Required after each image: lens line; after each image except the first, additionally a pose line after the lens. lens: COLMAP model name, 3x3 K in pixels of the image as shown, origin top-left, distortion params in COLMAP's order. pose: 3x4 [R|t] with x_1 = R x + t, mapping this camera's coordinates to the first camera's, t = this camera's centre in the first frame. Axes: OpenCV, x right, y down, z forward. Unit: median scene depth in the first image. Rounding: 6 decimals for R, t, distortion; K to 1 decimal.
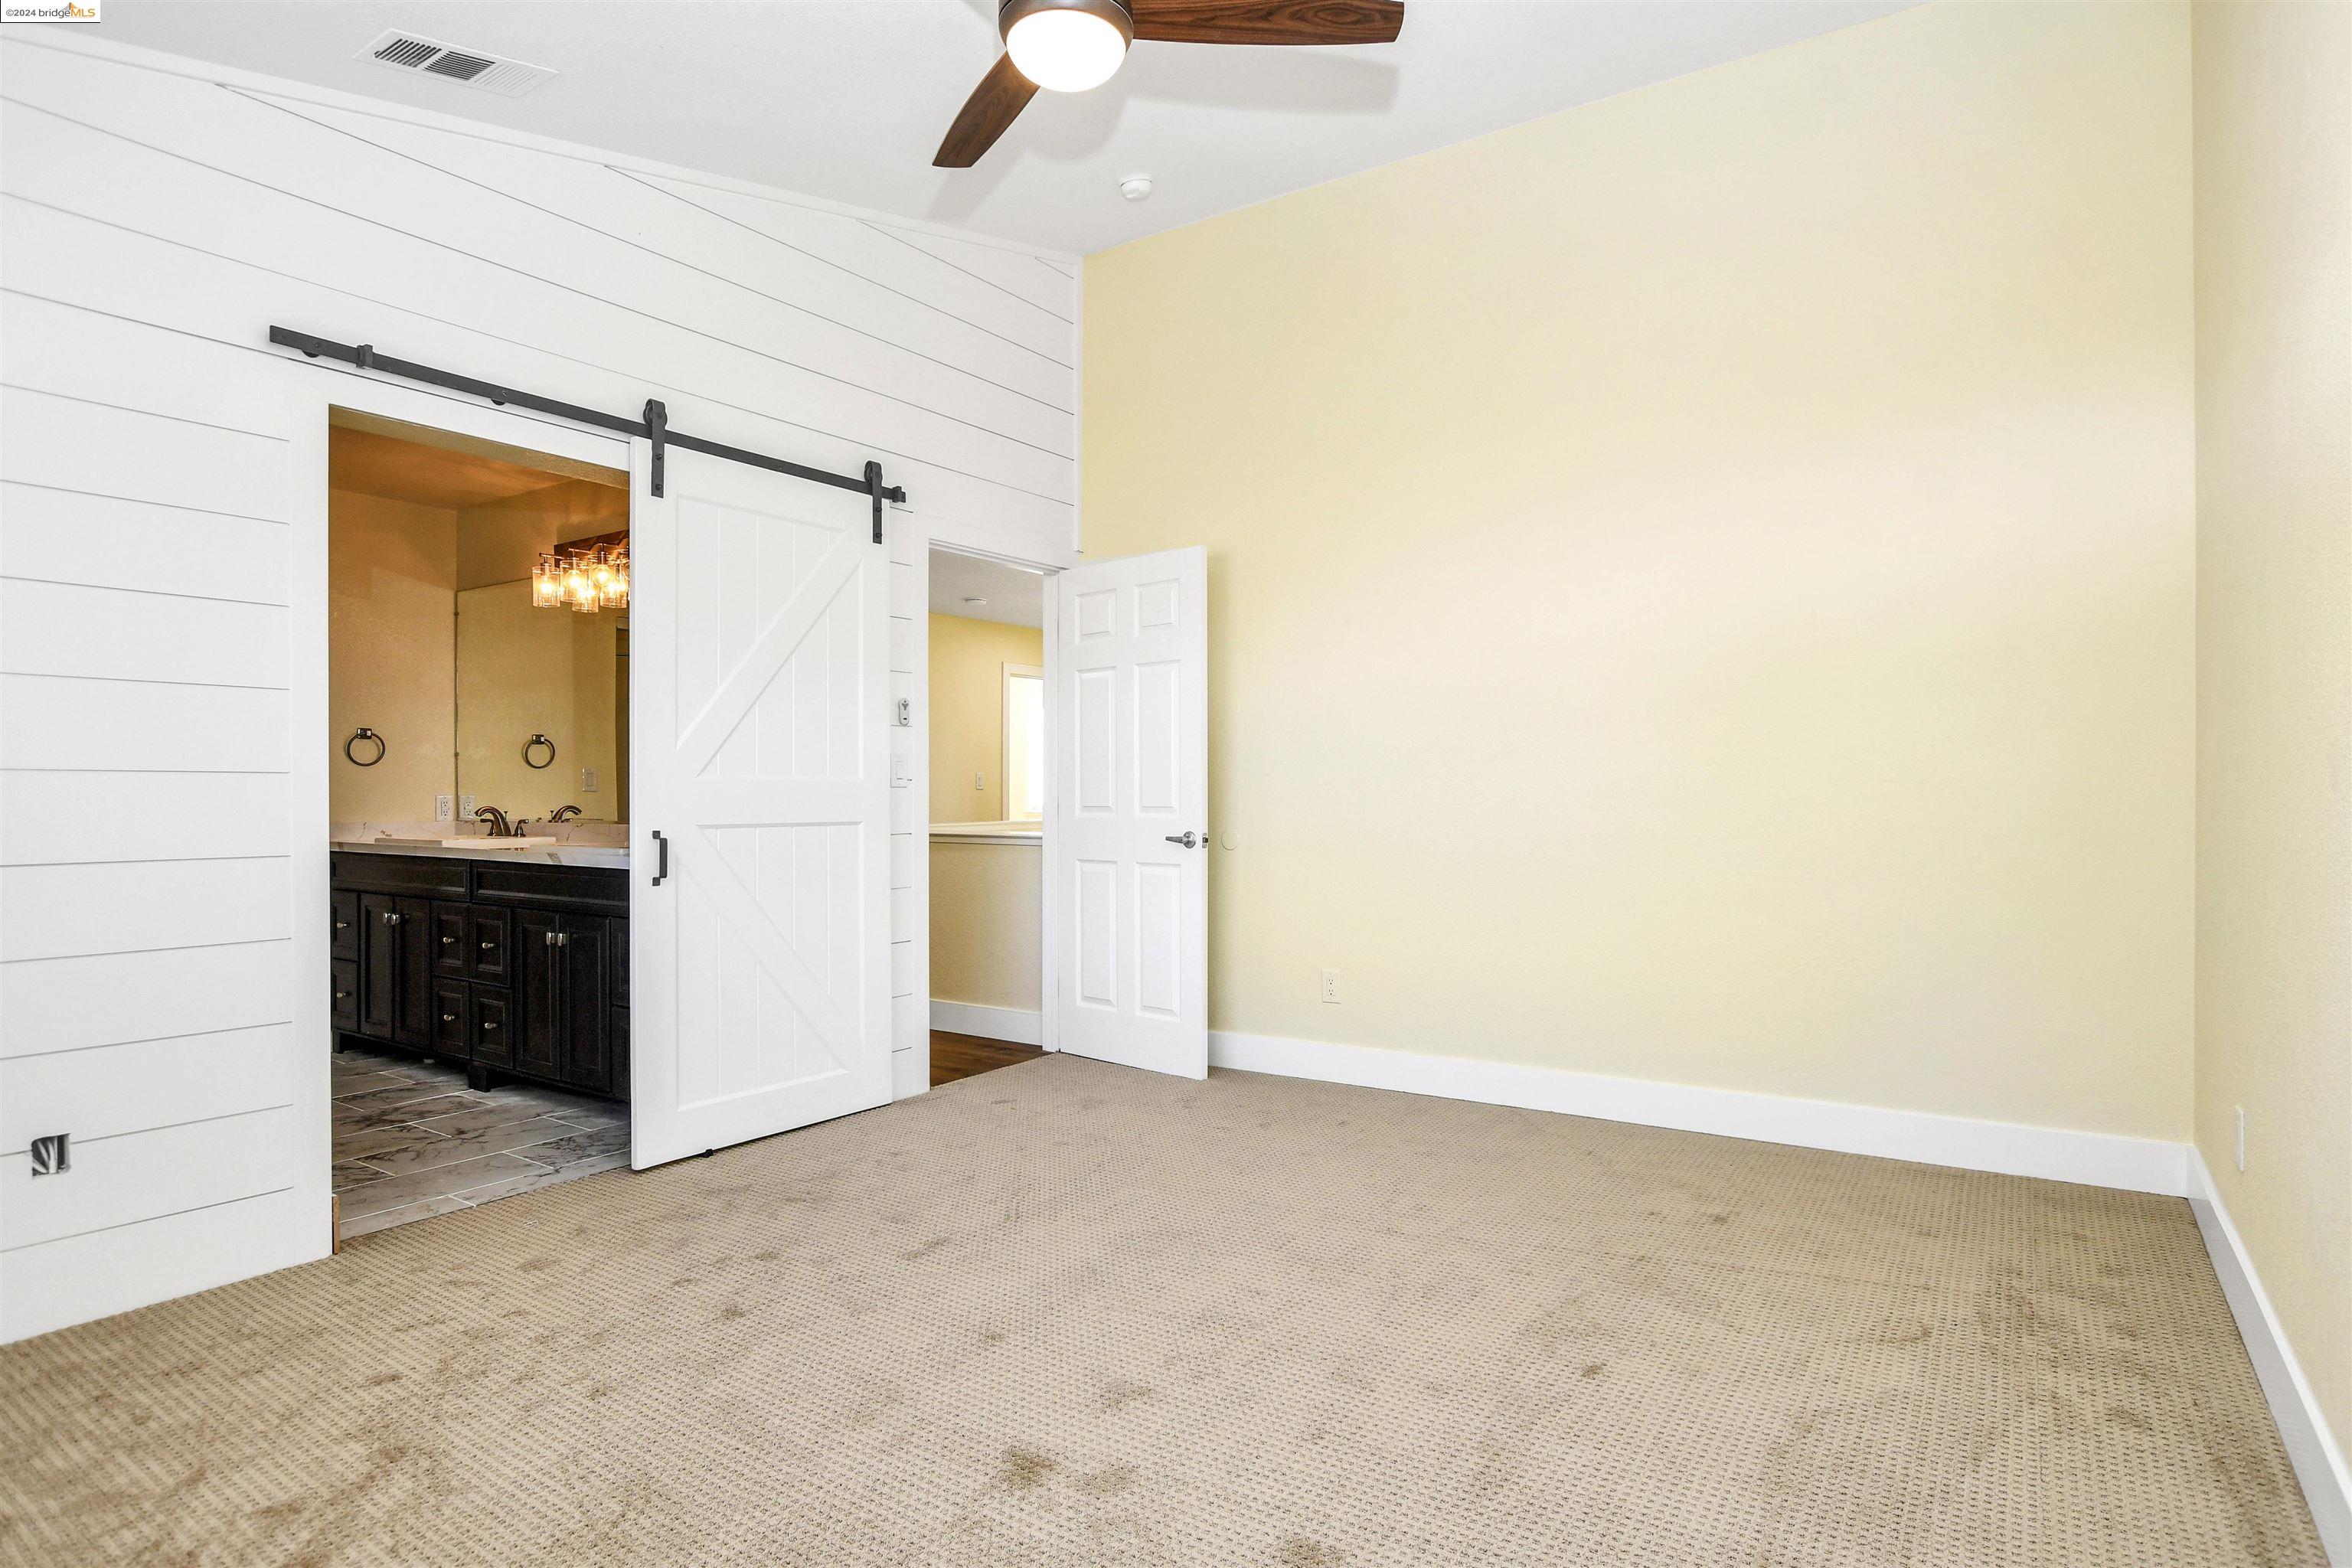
lens RADIAL K [[1266.0, 0, 1181.0], [0, 1266.0, 820.7], [0, 0, 1]] dist [-0.022934, 0.002936]
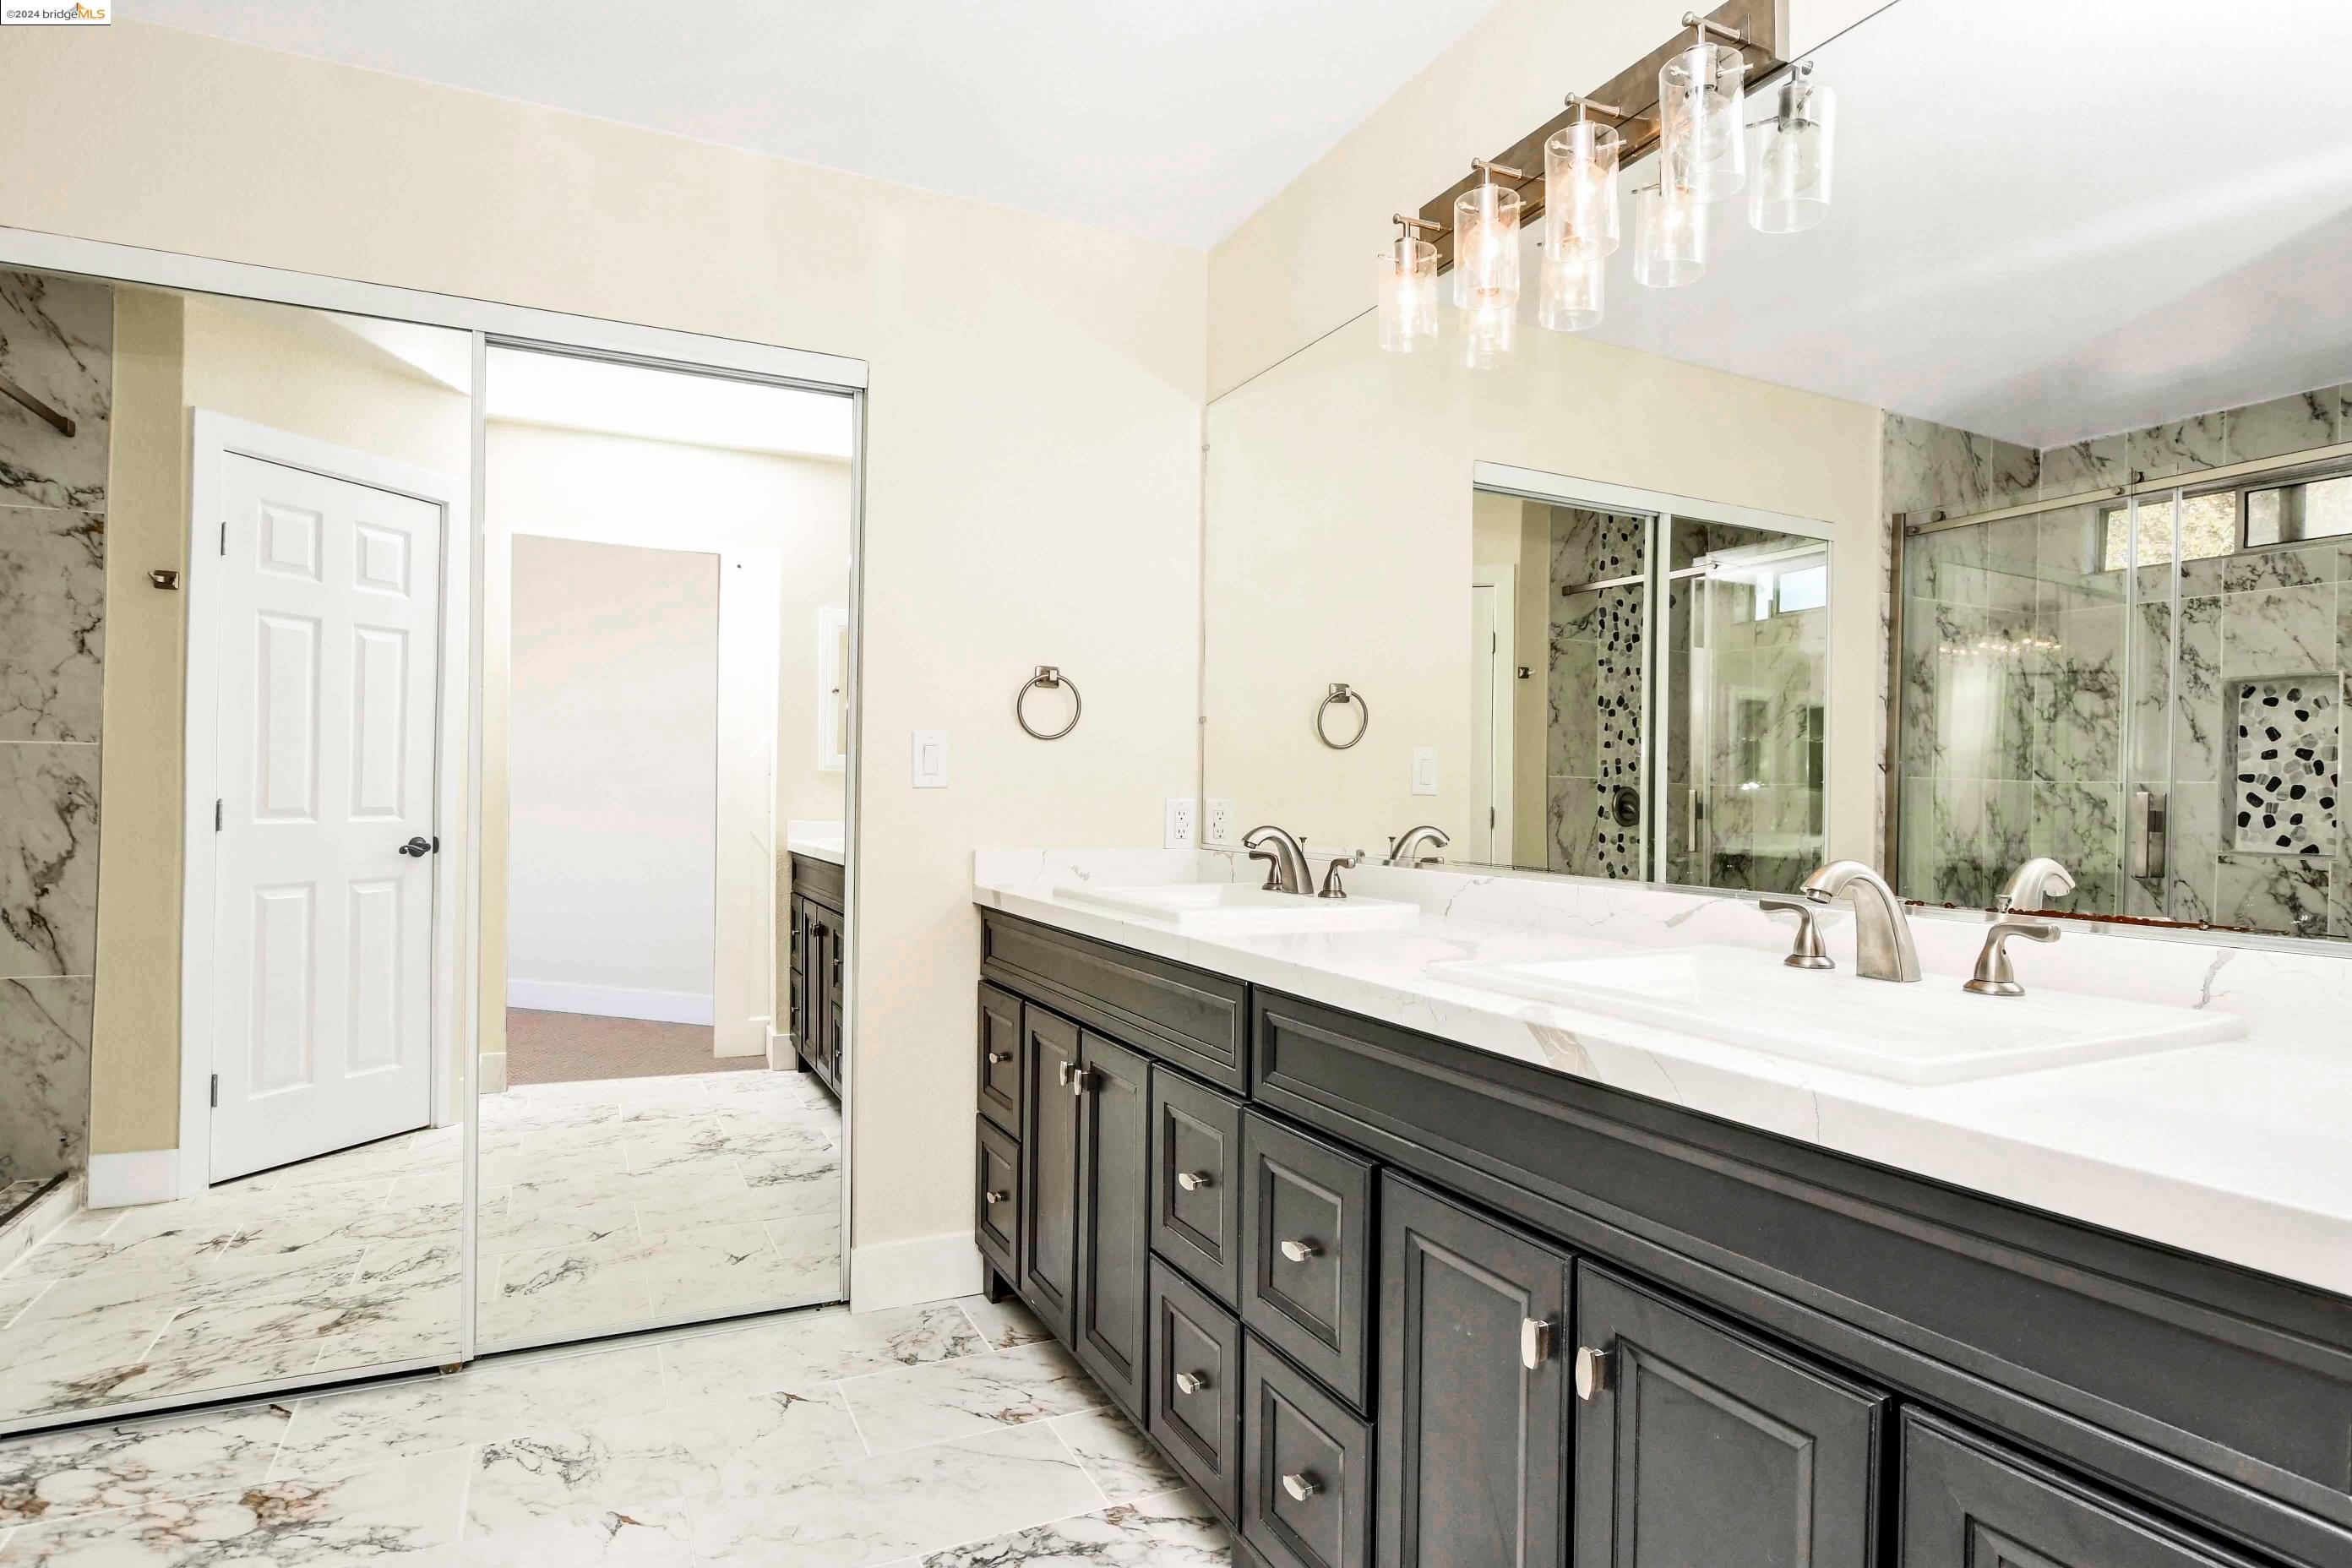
lens RADIAL K [[1266.0, 0, 1181.0], [0, 1266.0, 820.7], [0, 0, 1]] dist [-0.022934, 0.002936]
pose [[0.863977, 0.011661, -0.503395, -0.352631], [-0.014171, 0.999899, -0.001158, -0.012042], [0.503331, 0.008133, 0.864055, 0.599334]]
